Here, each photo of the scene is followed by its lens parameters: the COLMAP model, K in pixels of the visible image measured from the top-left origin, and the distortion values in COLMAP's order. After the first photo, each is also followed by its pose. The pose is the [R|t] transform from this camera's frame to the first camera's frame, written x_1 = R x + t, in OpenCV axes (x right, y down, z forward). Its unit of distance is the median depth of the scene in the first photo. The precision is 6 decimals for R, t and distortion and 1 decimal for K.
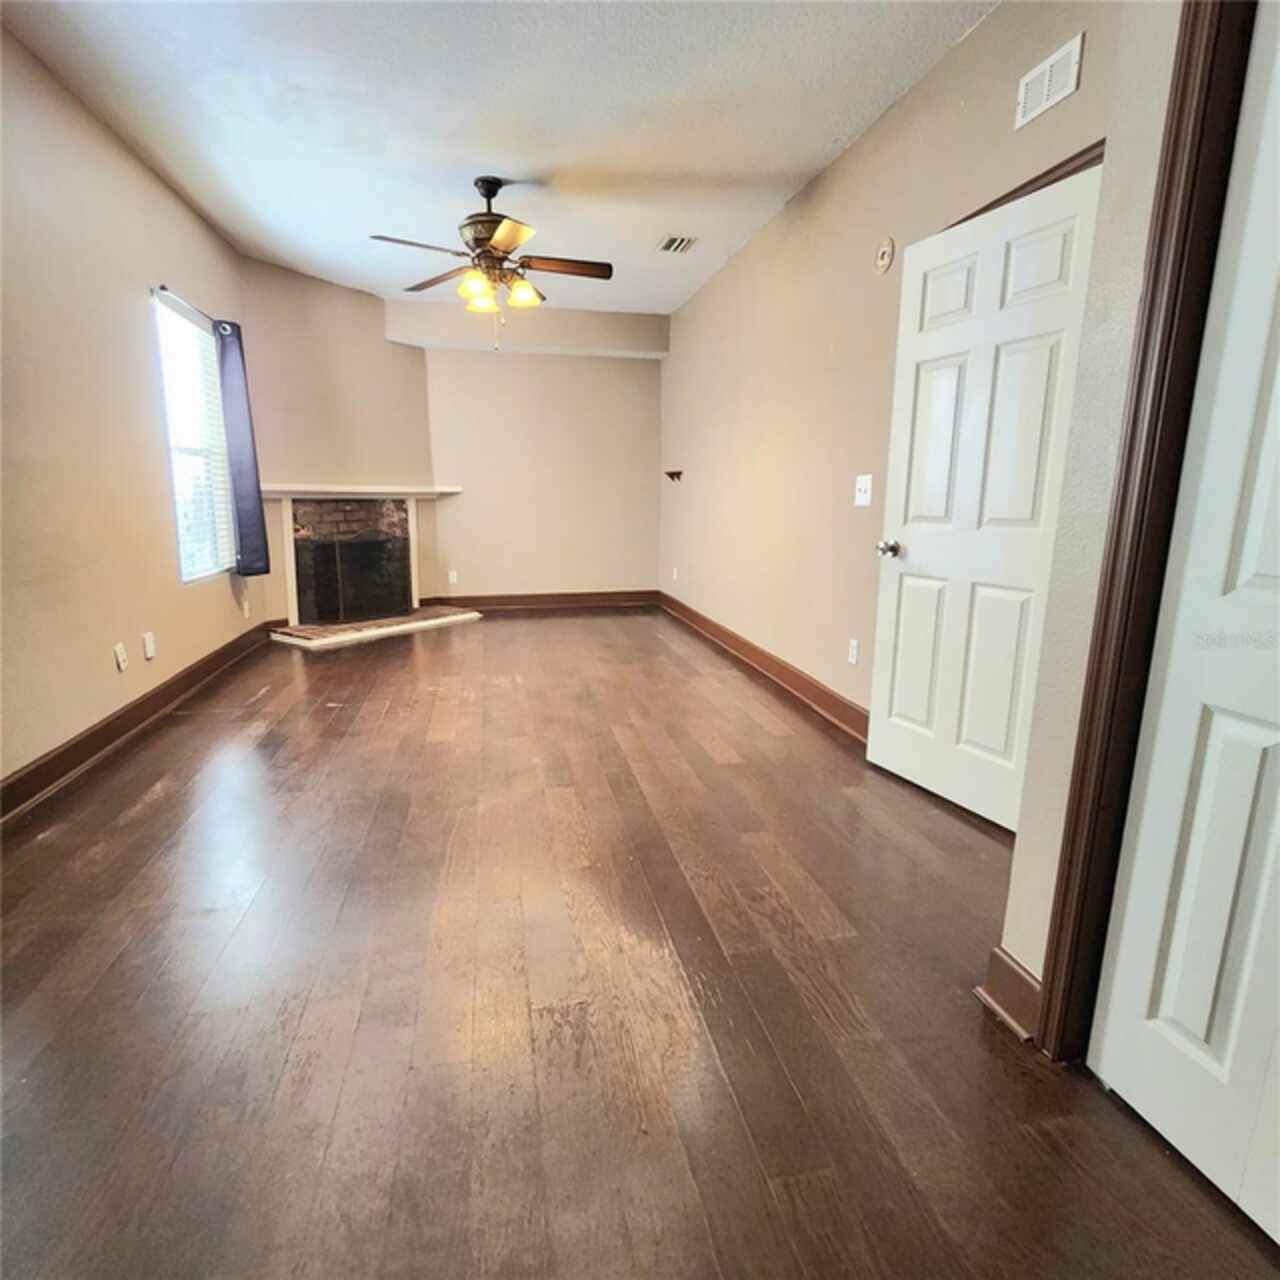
lens RADIAL K [[704.4, 0, 640.4], [0, 704.4, 637.7], [0, 0, 1]] dist [0.000224, -0.000211]
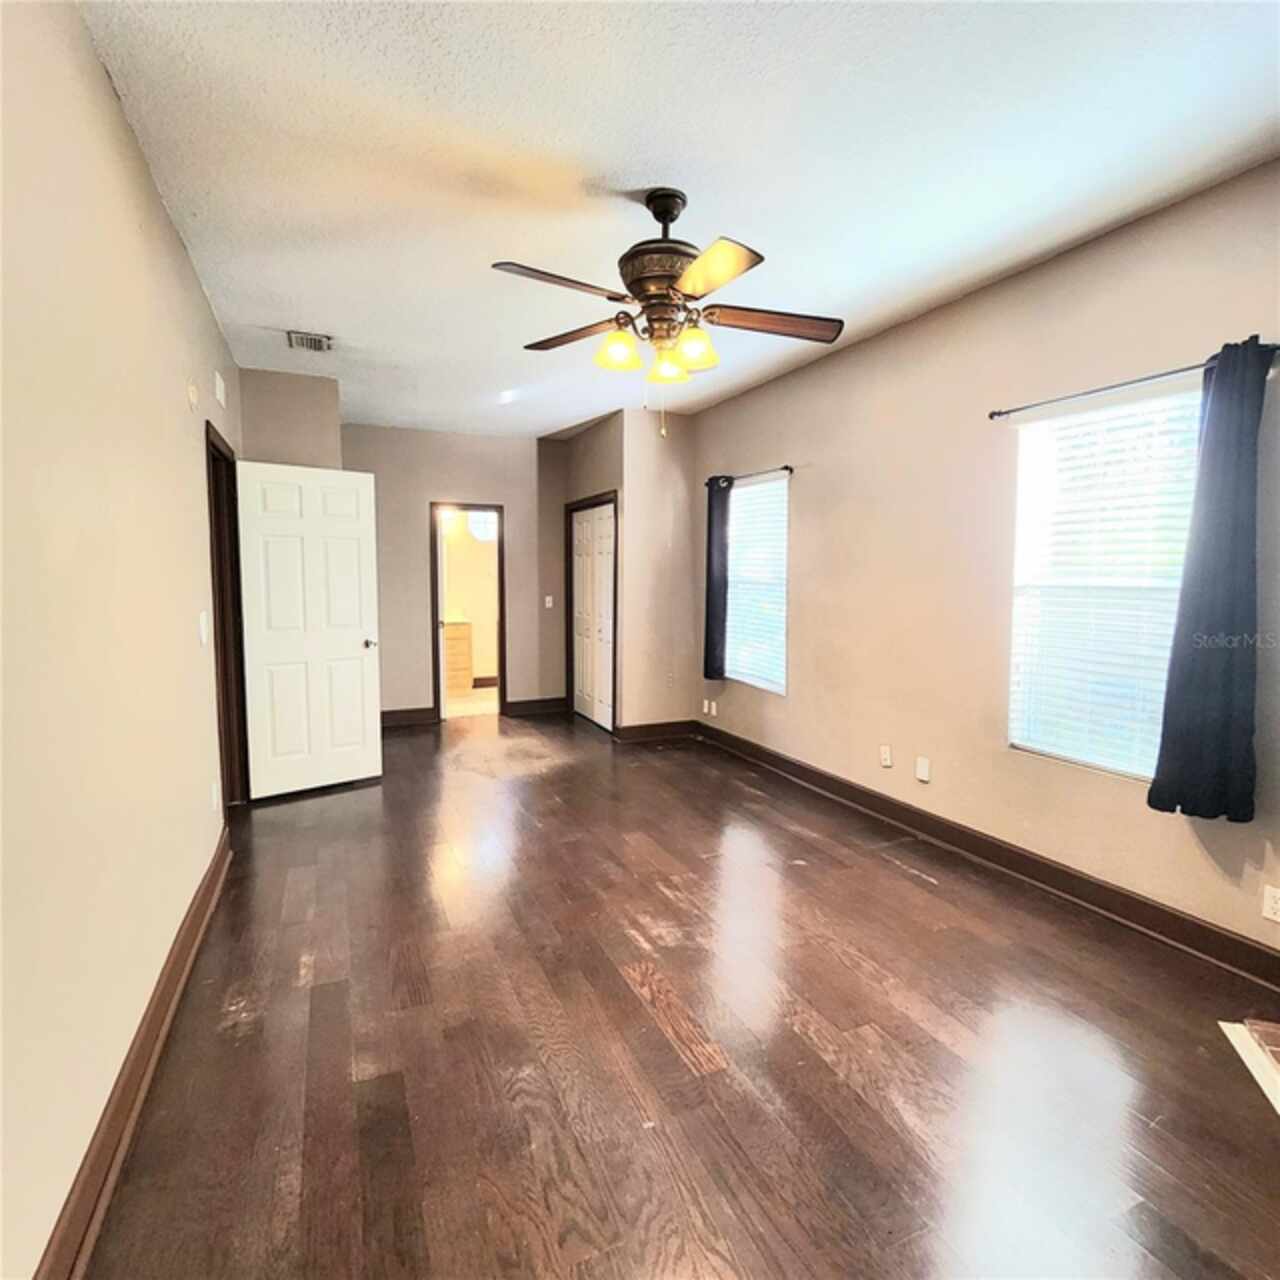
lens RADIAL K [[704.4, 0, 639.0], [0, 704.4, 637.7], [0, 0, 1]] dist [0.000224, -0.000211]
pose [[-0.980556, 0.001885, -0.196232, -0.059043], [-0.054214, 0.958437, 0.280106, -0.432838], [0.188604, 0.285298, -0.939699, 1.763849]]
